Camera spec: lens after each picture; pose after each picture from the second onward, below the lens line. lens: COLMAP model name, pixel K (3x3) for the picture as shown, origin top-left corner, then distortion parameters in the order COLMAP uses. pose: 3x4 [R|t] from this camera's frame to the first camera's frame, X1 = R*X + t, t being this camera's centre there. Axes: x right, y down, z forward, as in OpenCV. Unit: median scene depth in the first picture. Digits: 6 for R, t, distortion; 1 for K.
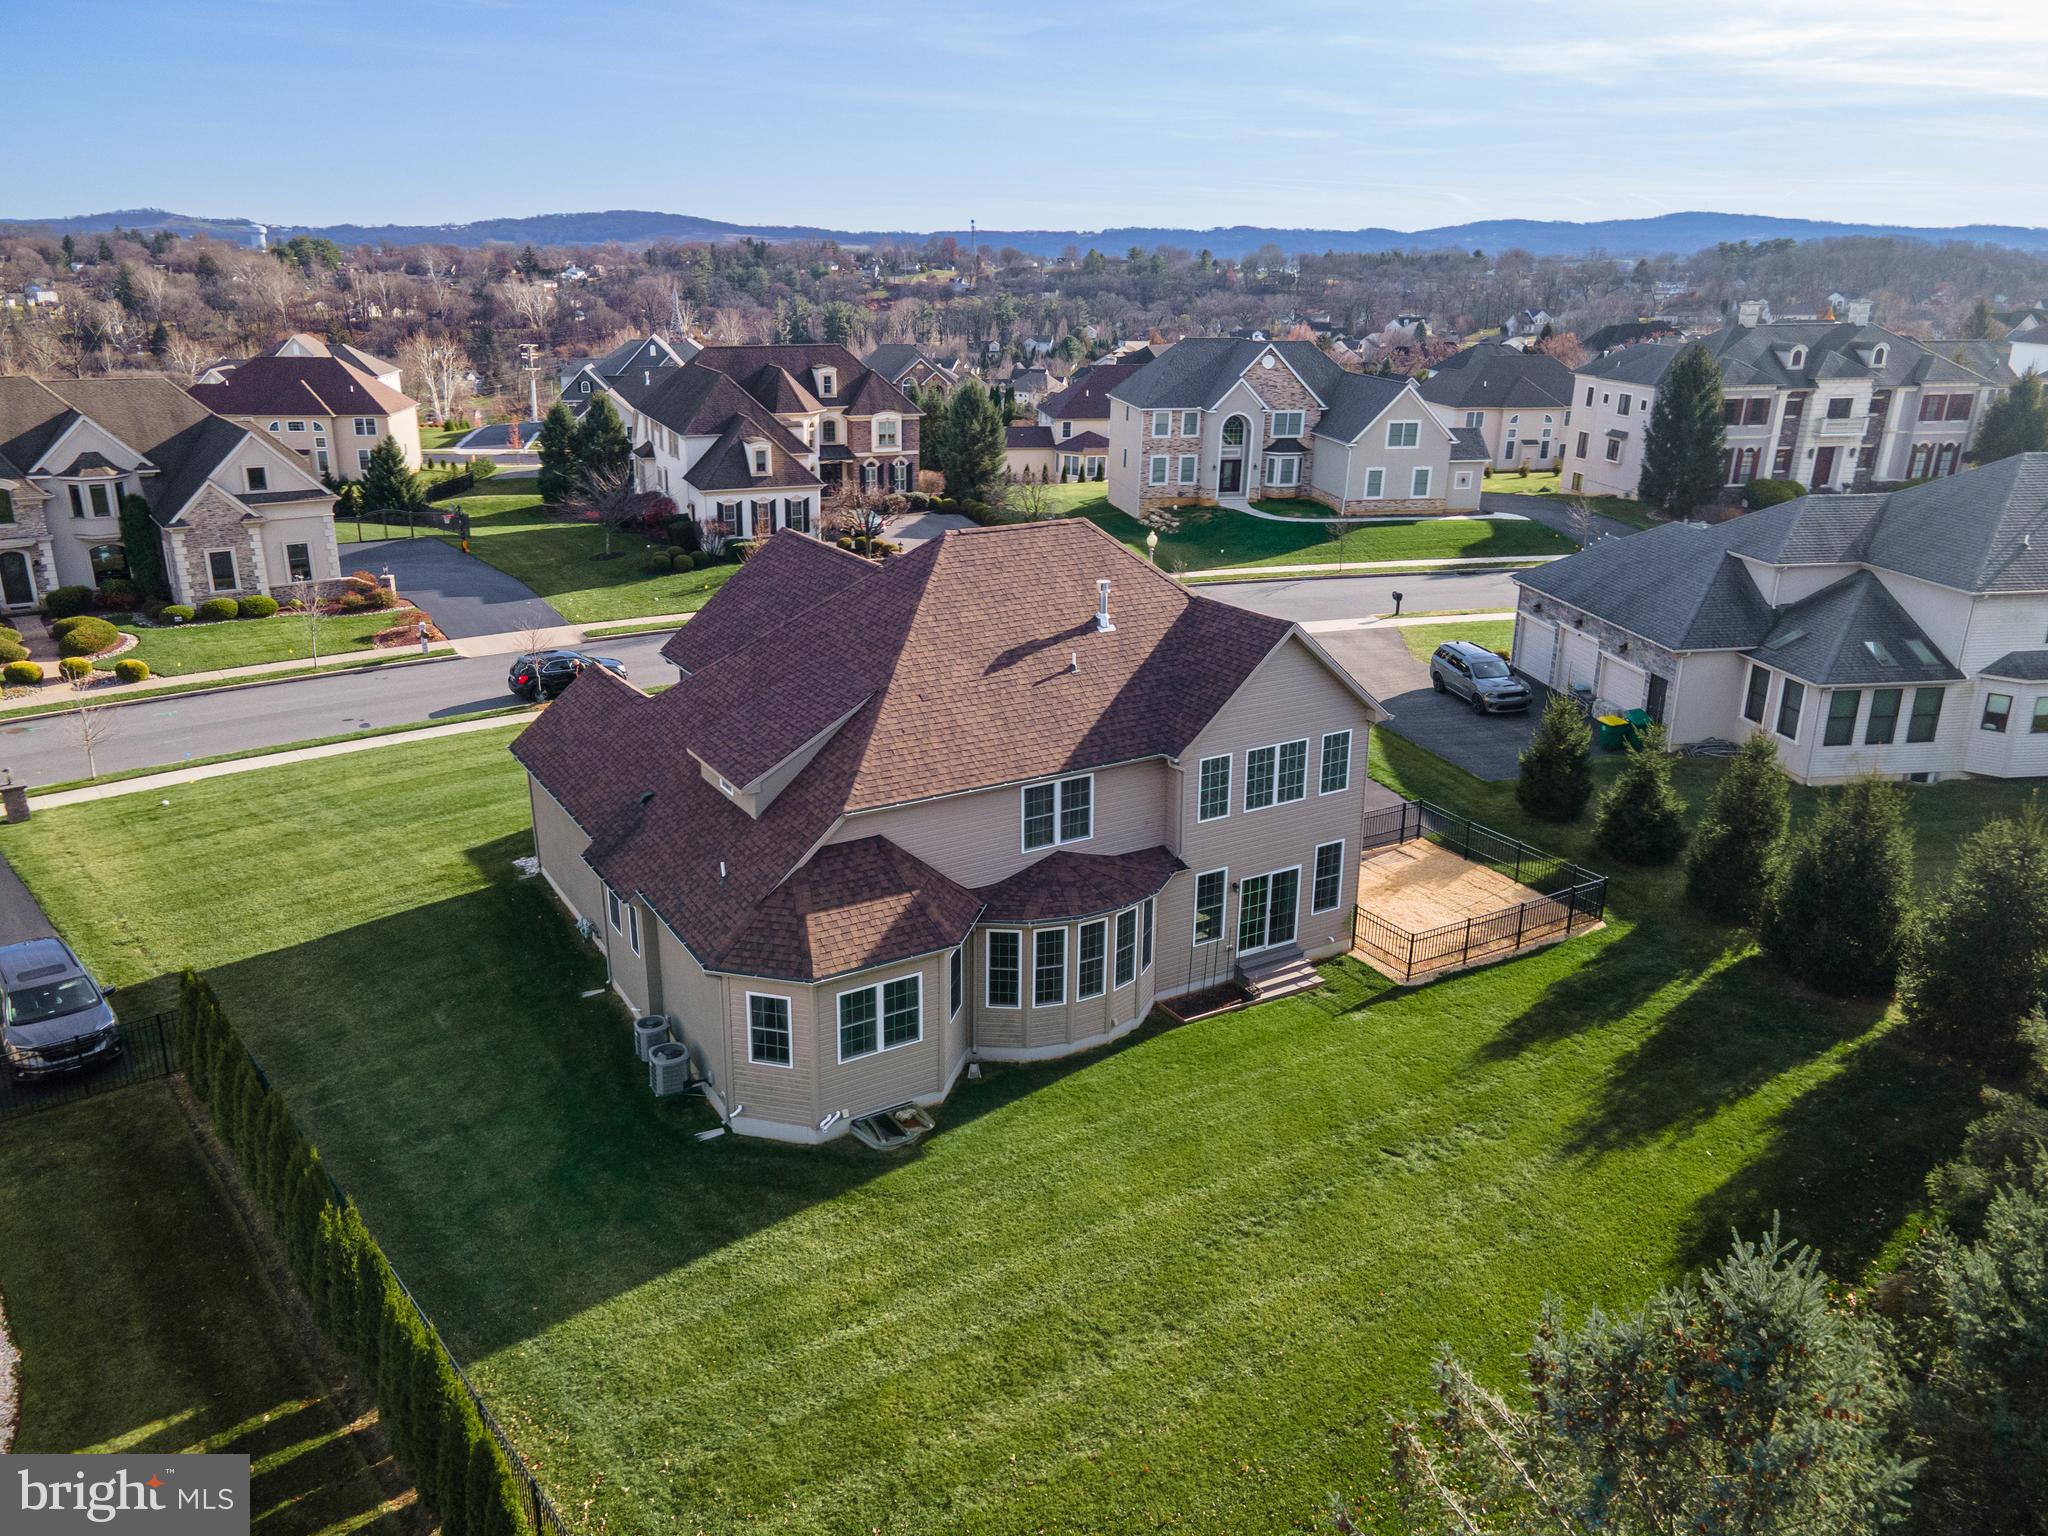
lens RADIAL K [[1435.9, 0, 1024.0], [0, 1435.9, 768.0], [0, 0, 1]] dist [0.039876, 0.002440]
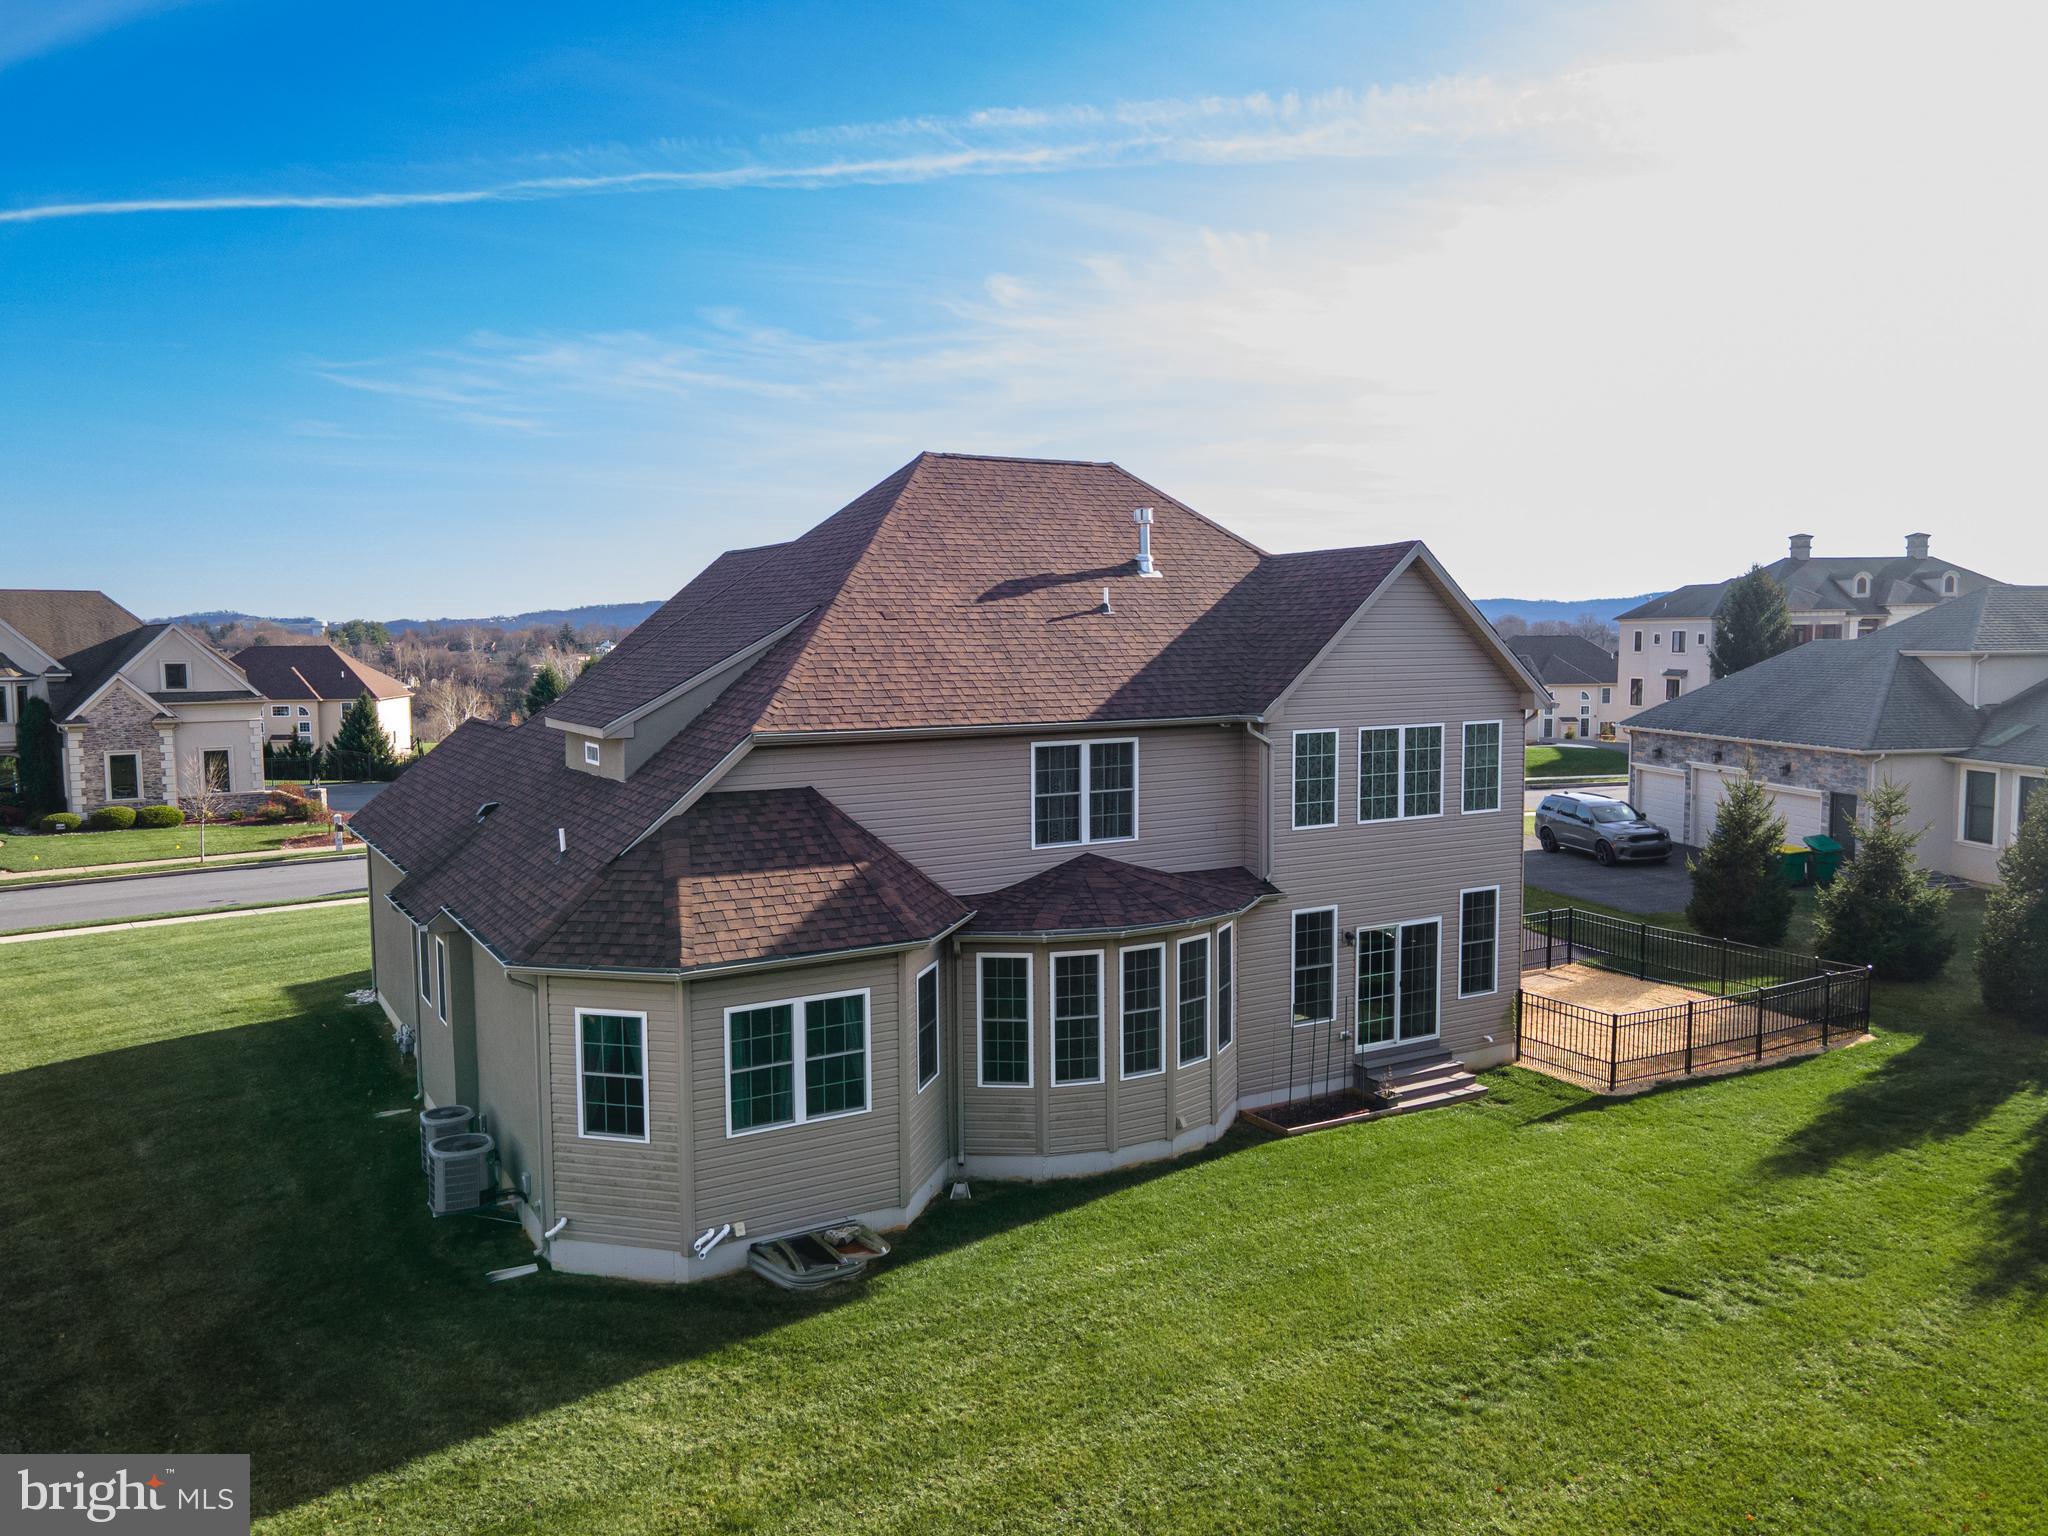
lens RADIAL K [[1492.2, 0, 1024.0], [0, 1492.2, 768.0], [0, 0, 1]] dist [0.051162, 0.002673]
pose [[0.999873, -0.012423, -0.009949, 0.001068], [0.010042, 0.977397, -0.211175, 0.157843], [0.012348, 0.211048, 0.977398, 0.301849]]
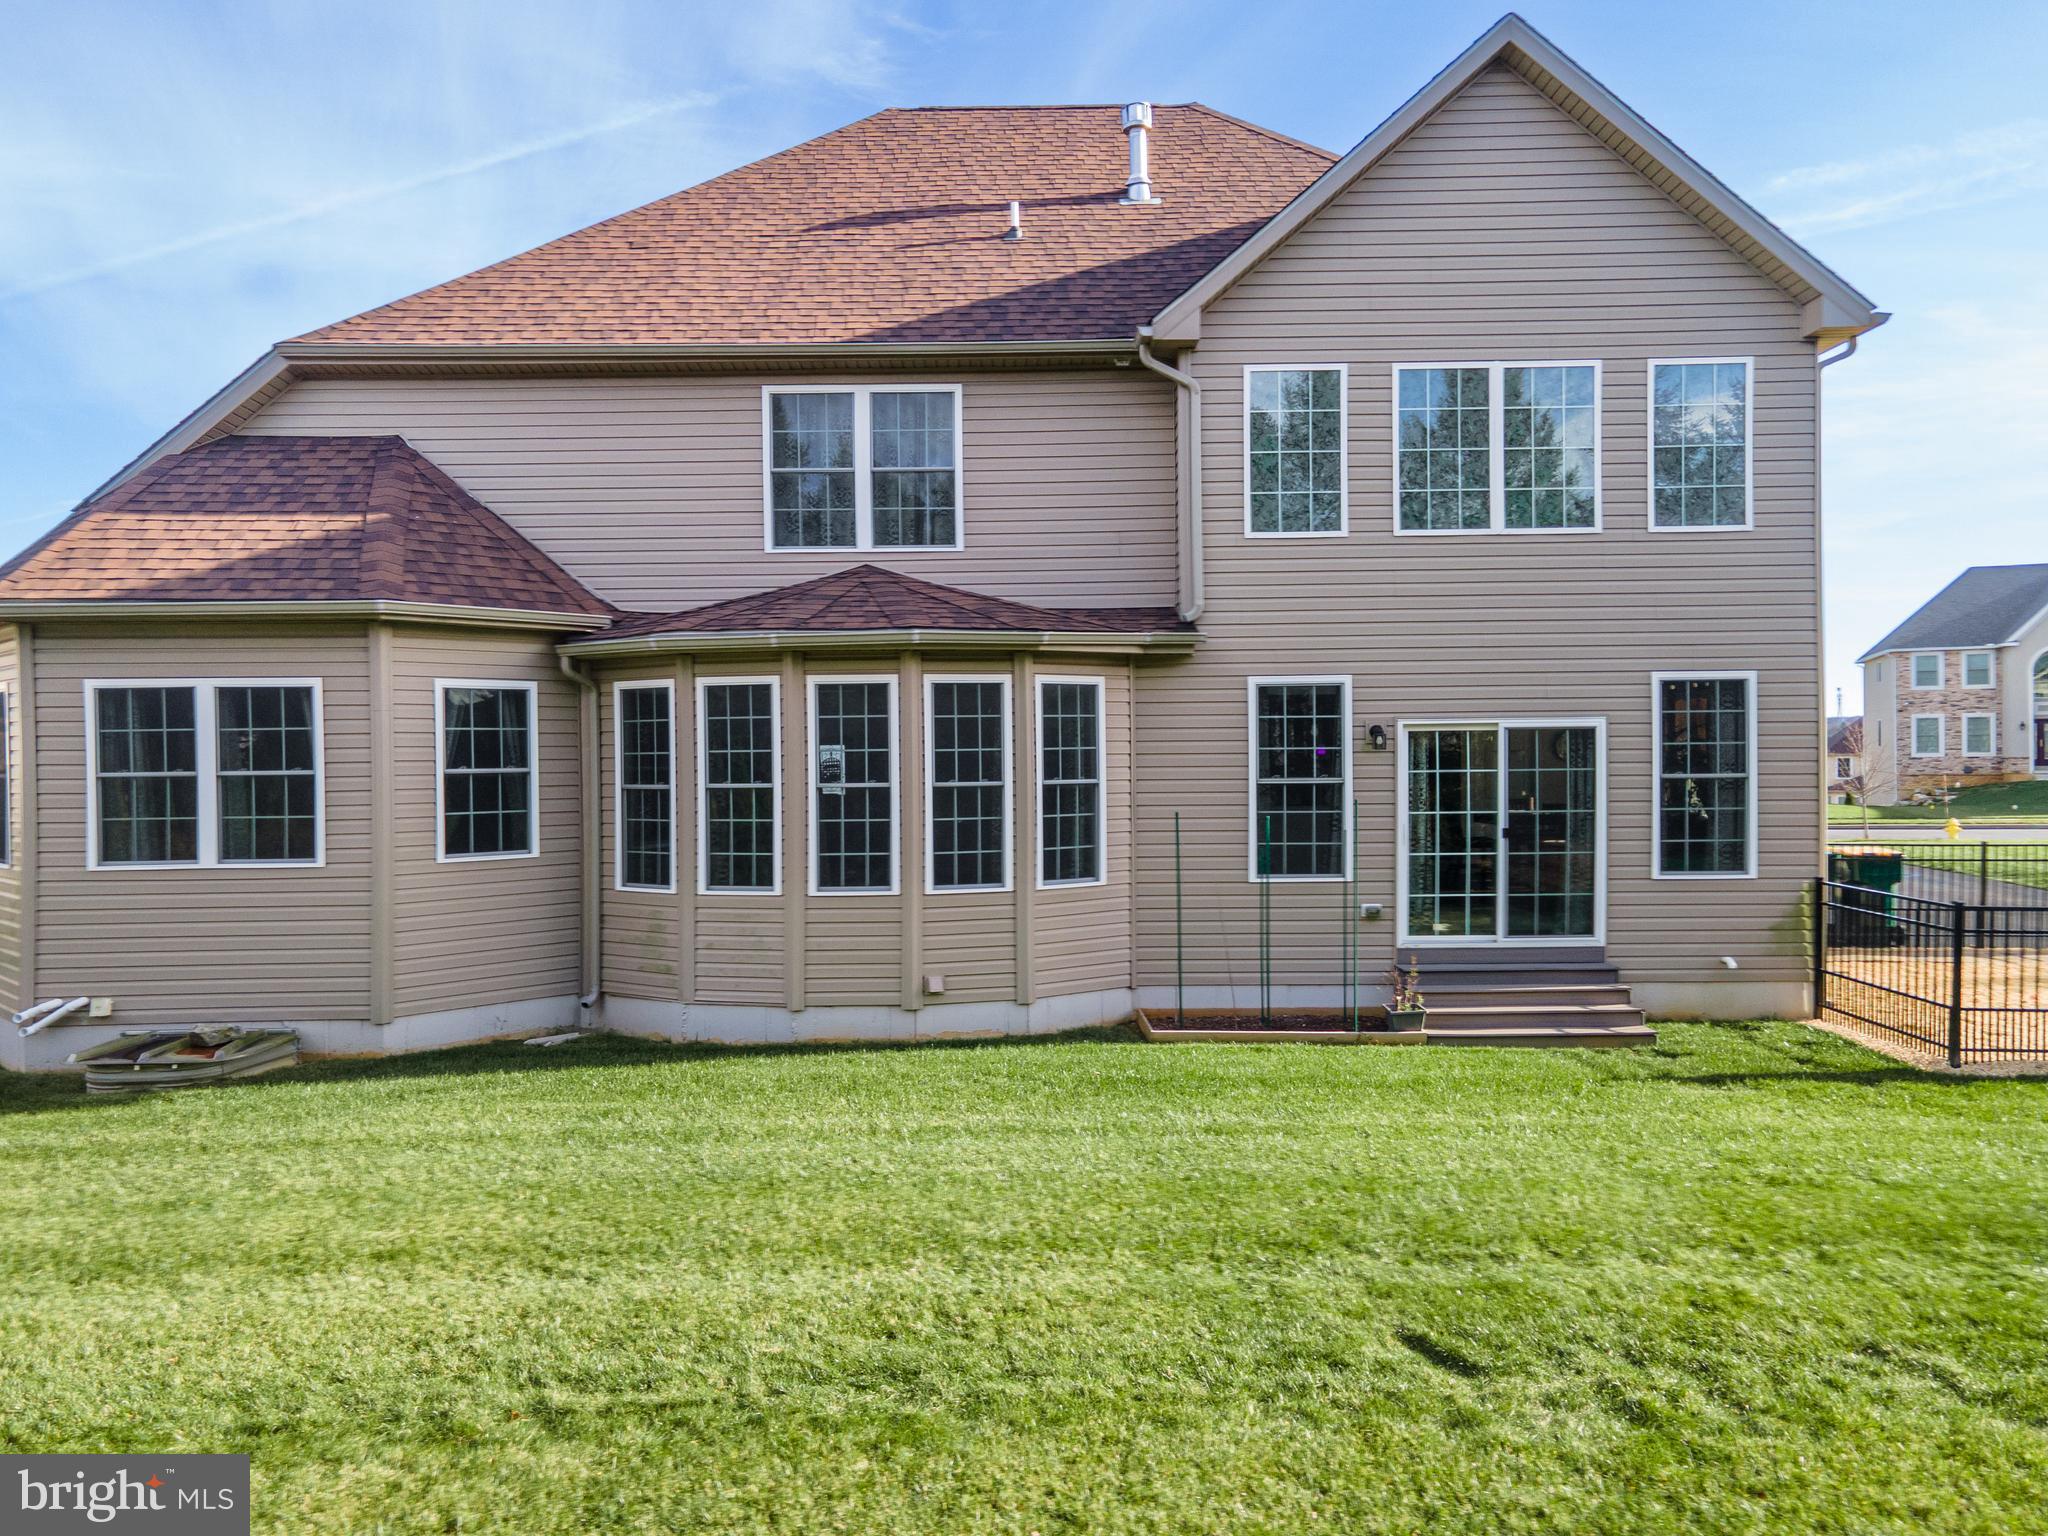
lens RADIAL K [[1435.9, 0, 1024.0], [0, 1435.9, 768.0], [0, 0, 1]] dist [0.039876, 0.002440]
pose [[0.860497, -0.018715, -0.509111, 0.271633], [-0.133792, 0.955947, -0.261275, 0.211930], [0.491573, 0.292942, 0.820086, 0.665973]]
